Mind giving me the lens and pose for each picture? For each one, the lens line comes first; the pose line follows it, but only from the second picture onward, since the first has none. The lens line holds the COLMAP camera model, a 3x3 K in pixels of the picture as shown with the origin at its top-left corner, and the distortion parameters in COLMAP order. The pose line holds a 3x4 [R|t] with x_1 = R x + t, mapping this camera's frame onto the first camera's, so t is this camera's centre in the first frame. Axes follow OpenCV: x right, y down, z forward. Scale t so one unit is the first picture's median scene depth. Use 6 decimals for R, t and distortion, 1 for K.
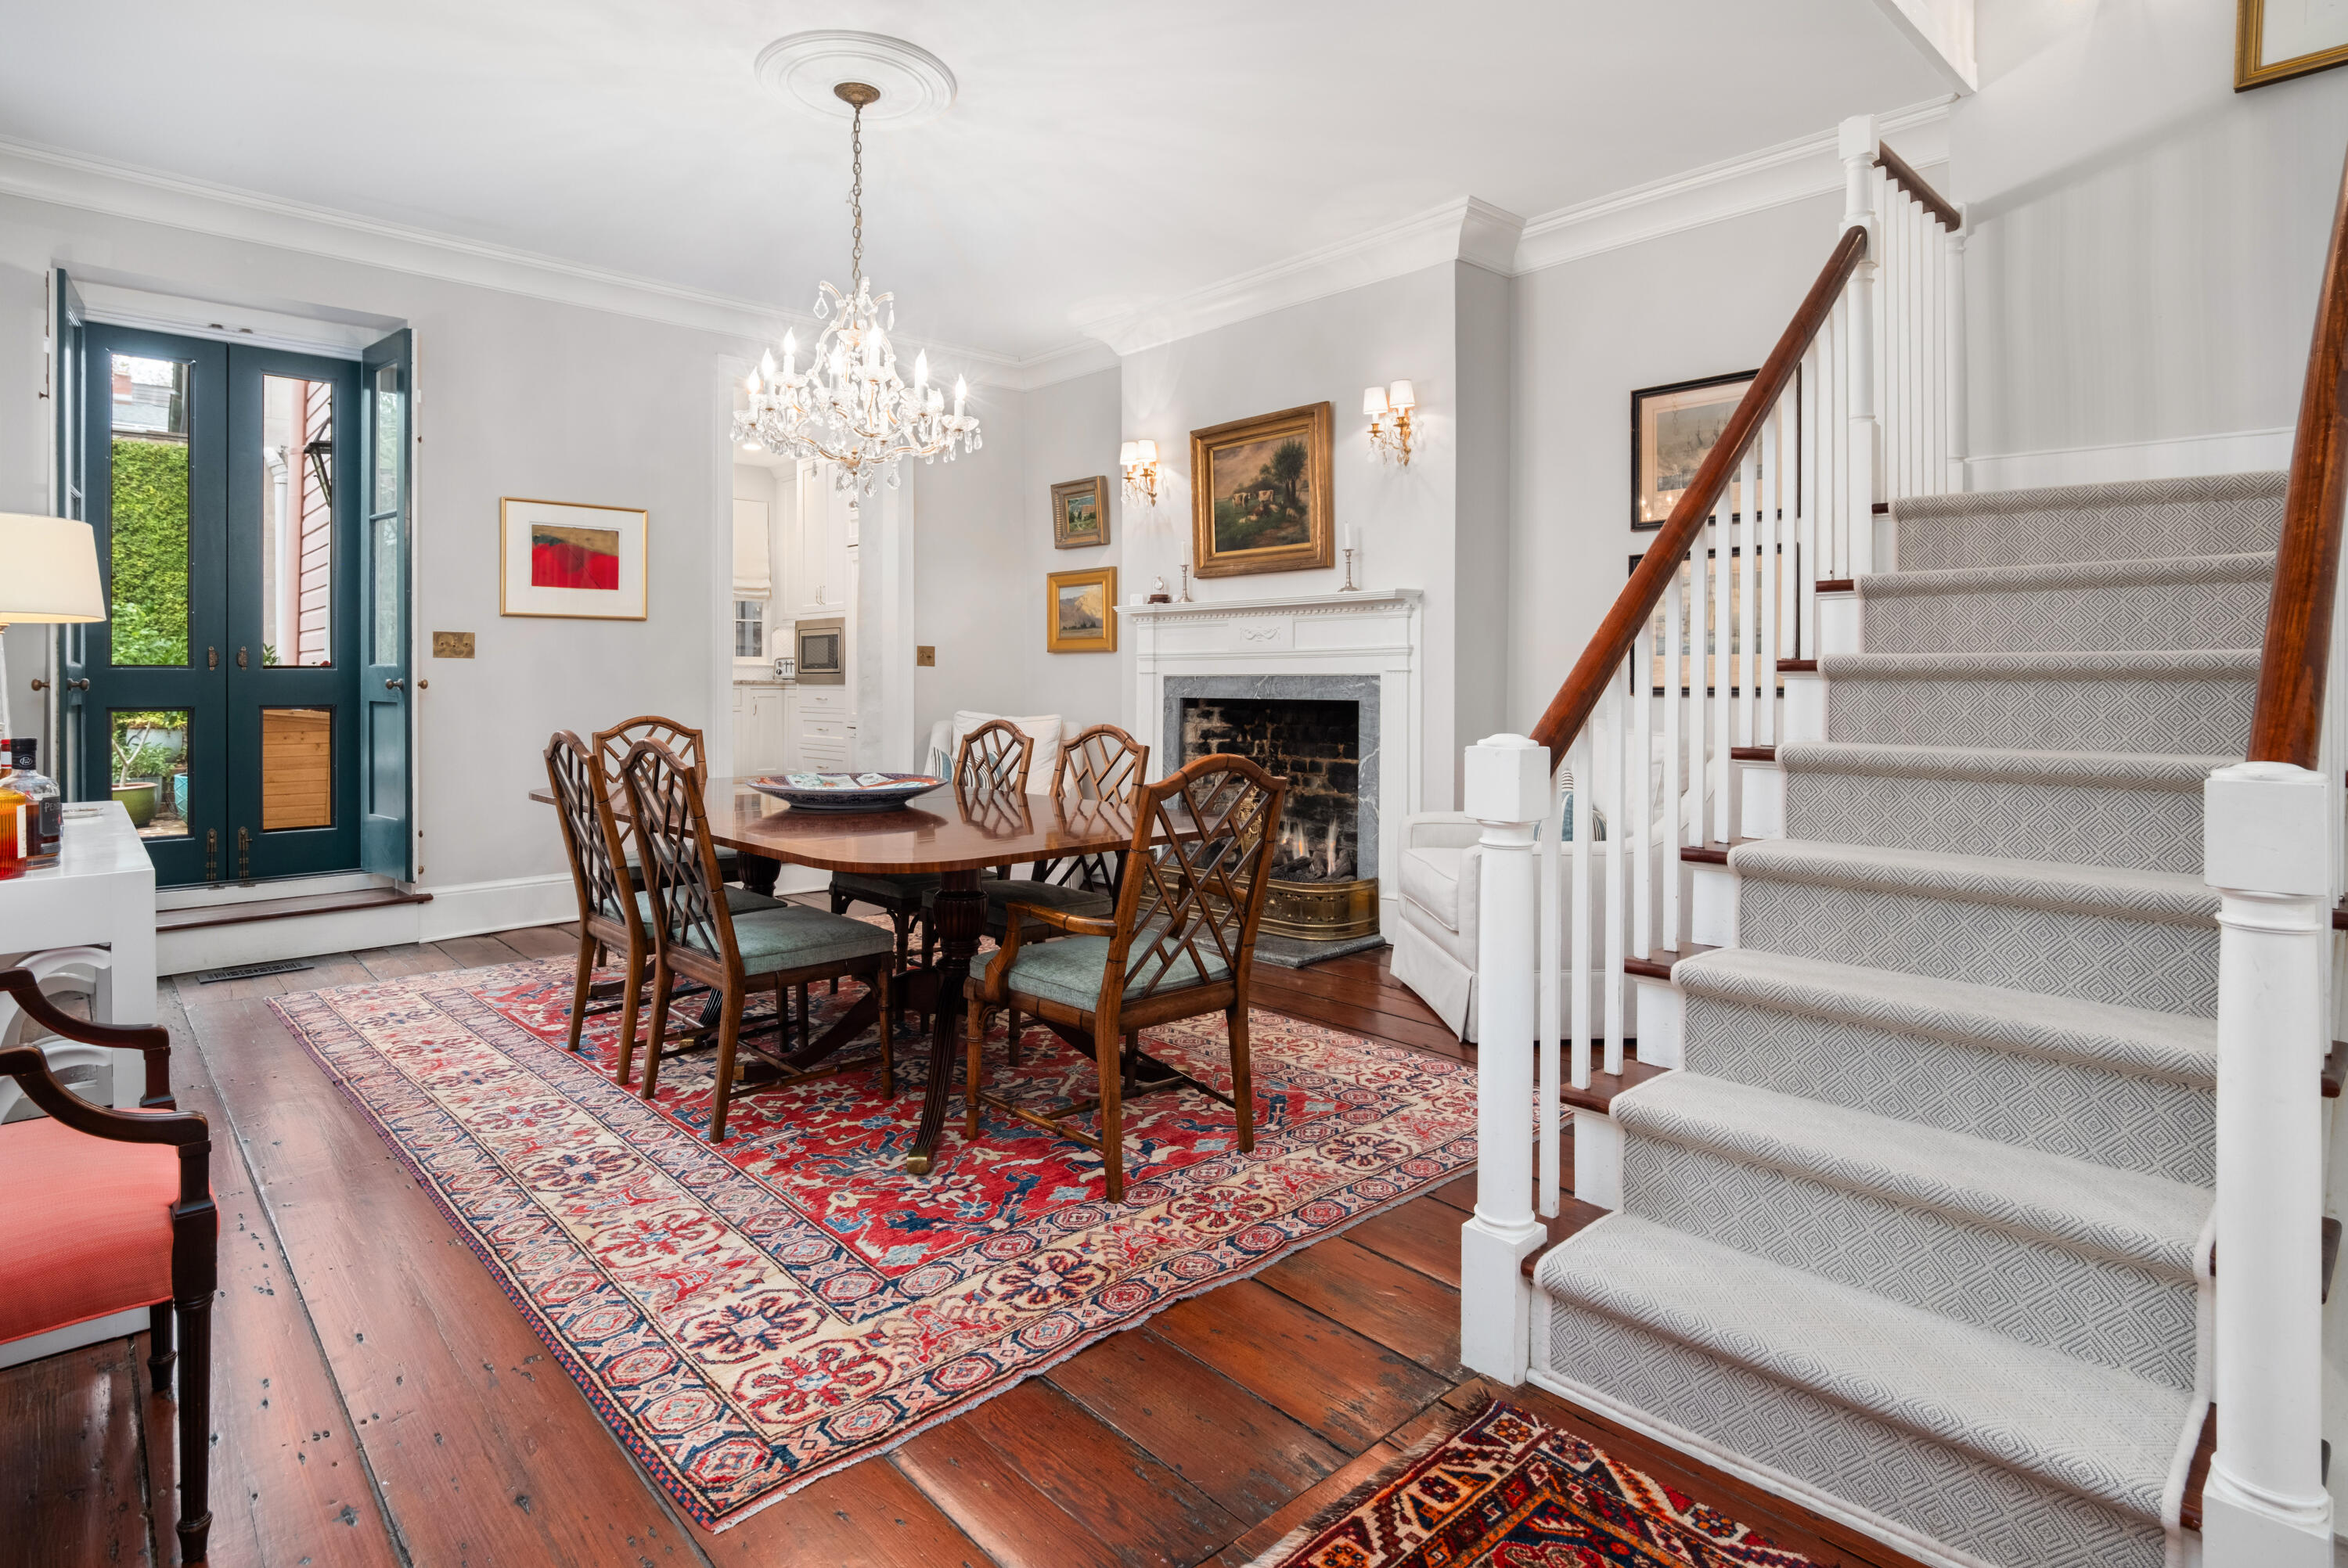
lens RADIAL K [[1189.0, 0, 1170.2], [0, 1189.0, 673.3], [0, 0, 1]] dist [0.001898, -0.001063]
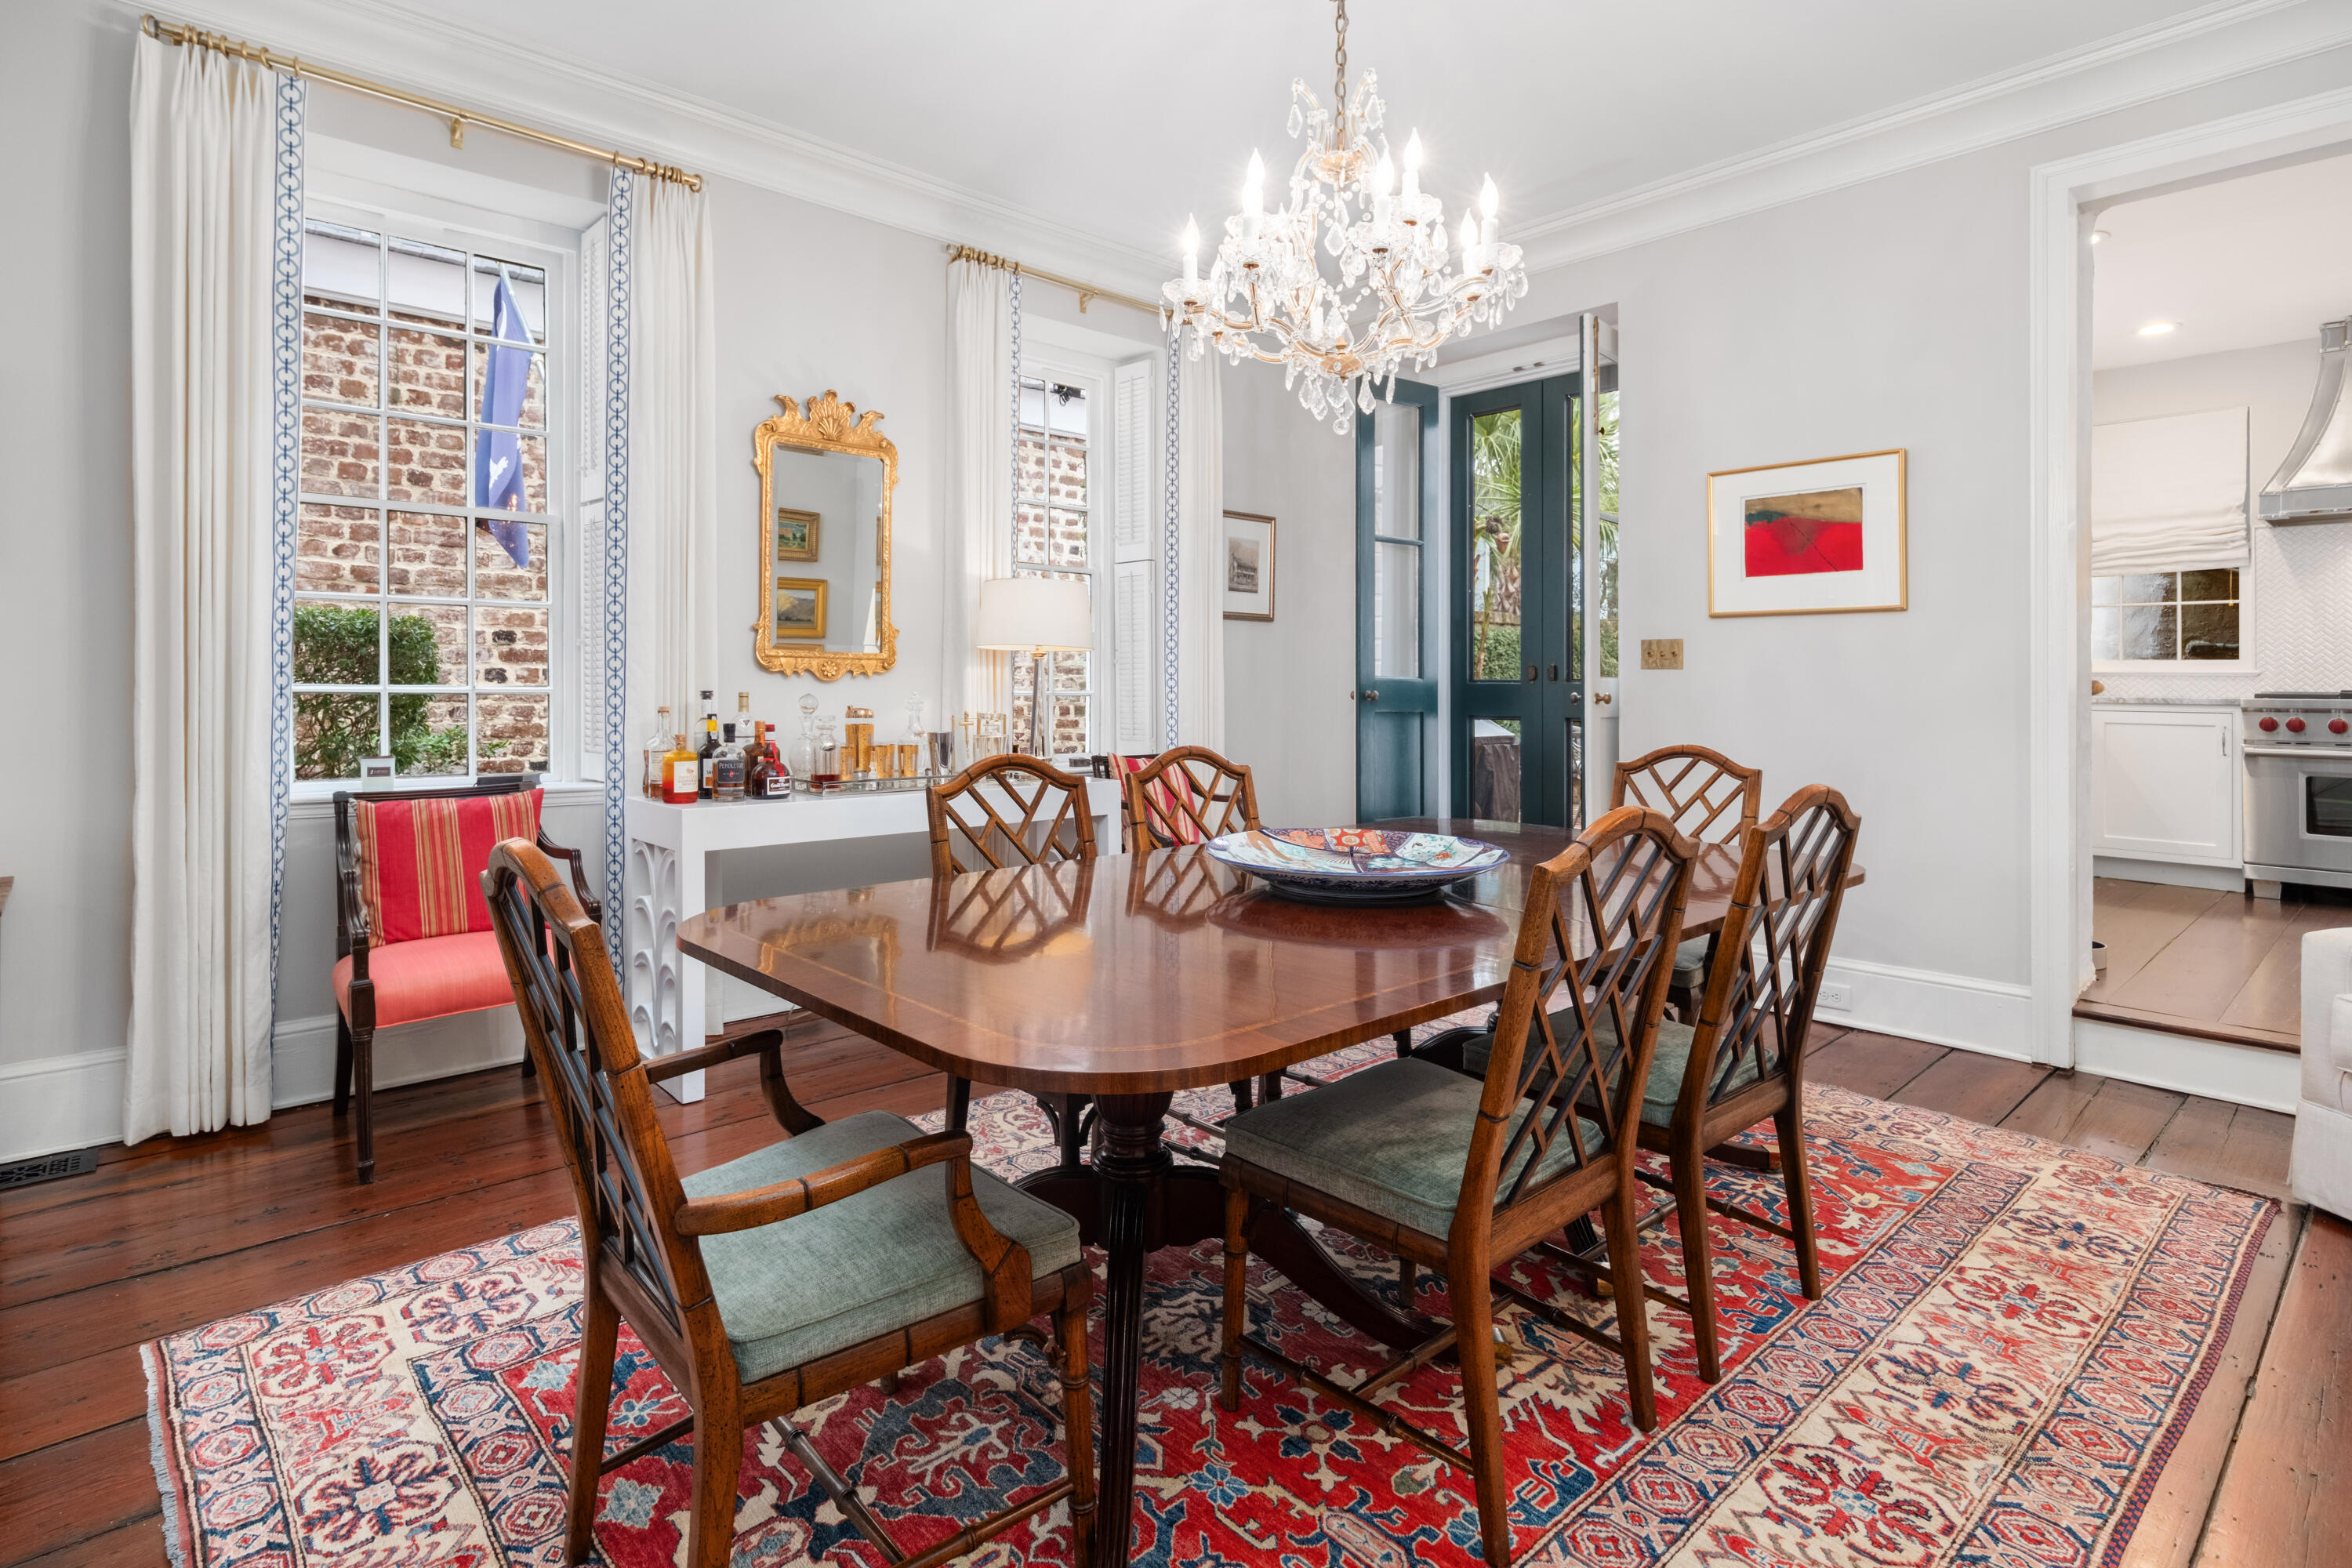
lens RADIAL K [[1187.8, 0, 1215.6], [0, 1187.8, 707.5], [0, 0, 1]] dist [-0.010994, 0.000667]
pose [[-0.003527, 0.019542, -0.999803, 0.319533], [0.001975, 0.999807, 0.019535, -0.002446], [0.999992, -0.001906, -0.003565, 0.776561]]
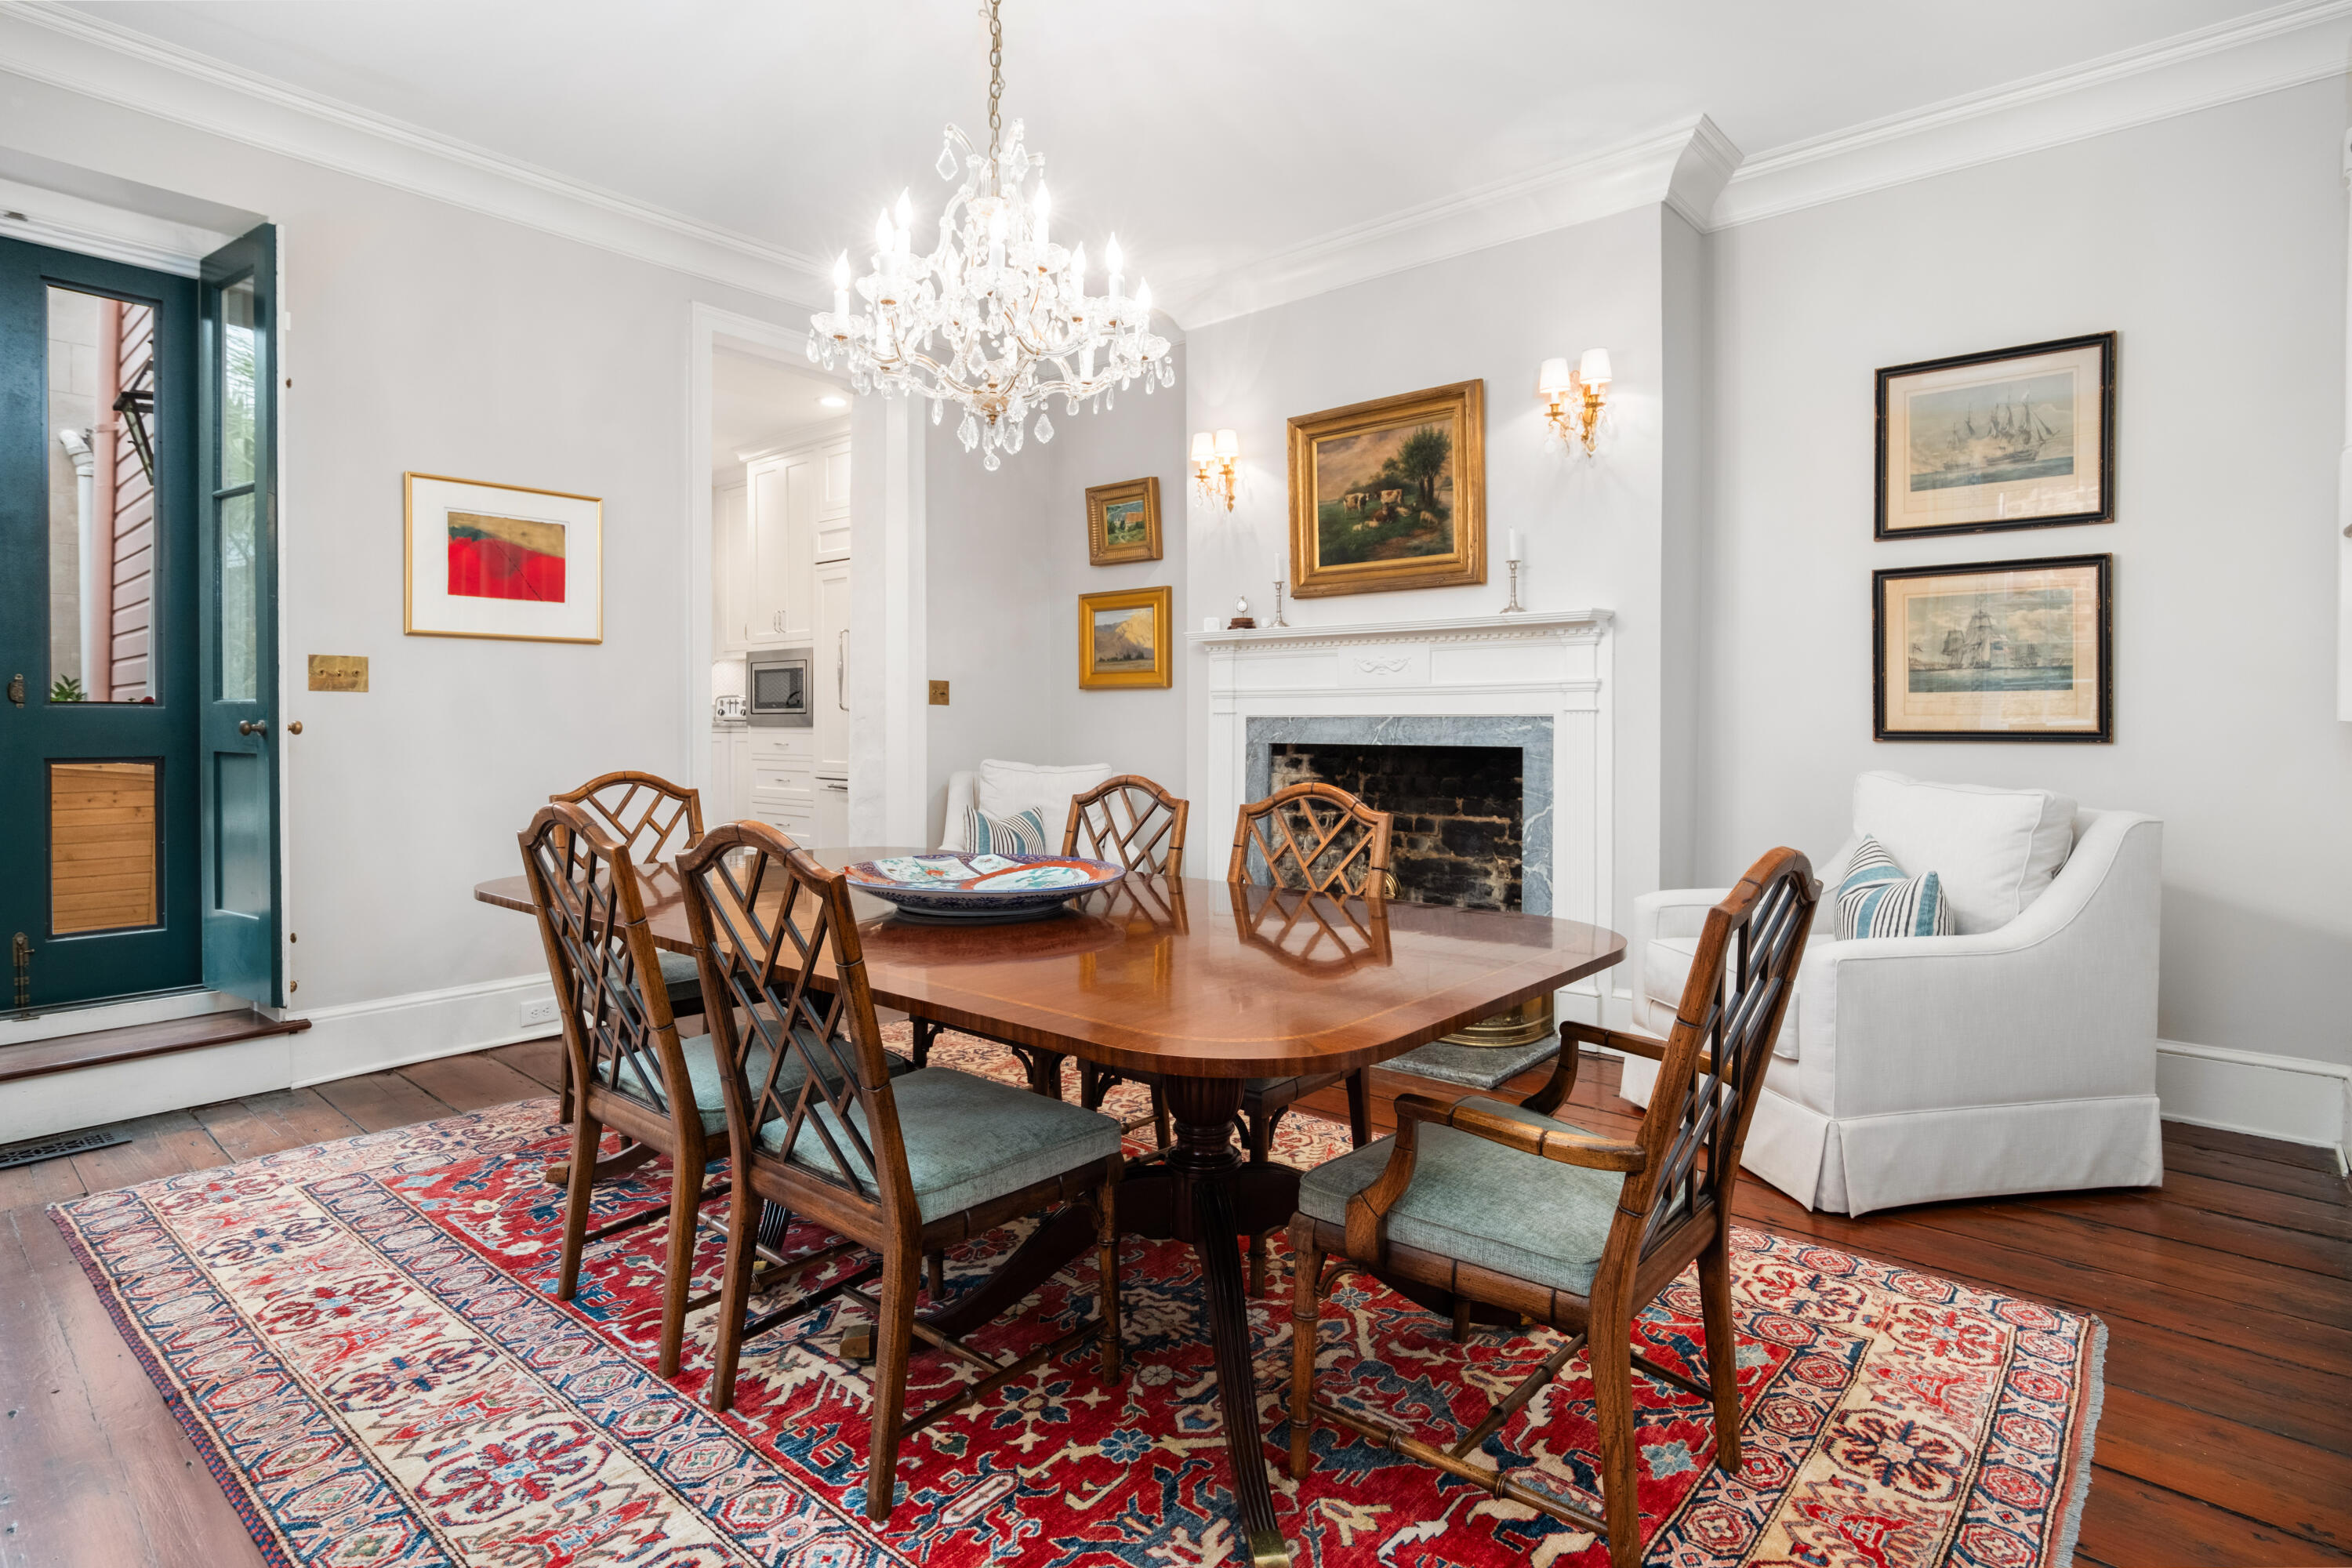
lens RADIAL K [[1181.0, 0, 1185.9], [0, 1181.0, 723.3], [0, 0, 1]] dist [-0.003077, 0.000628]
pose [[0.994567, -0.000140, 0.104098, -0.188277], [-0.000655, 0.999971, 0.007607, 0.000647], [-0.104096, -0.007634, 0.994538, 0.266416]]
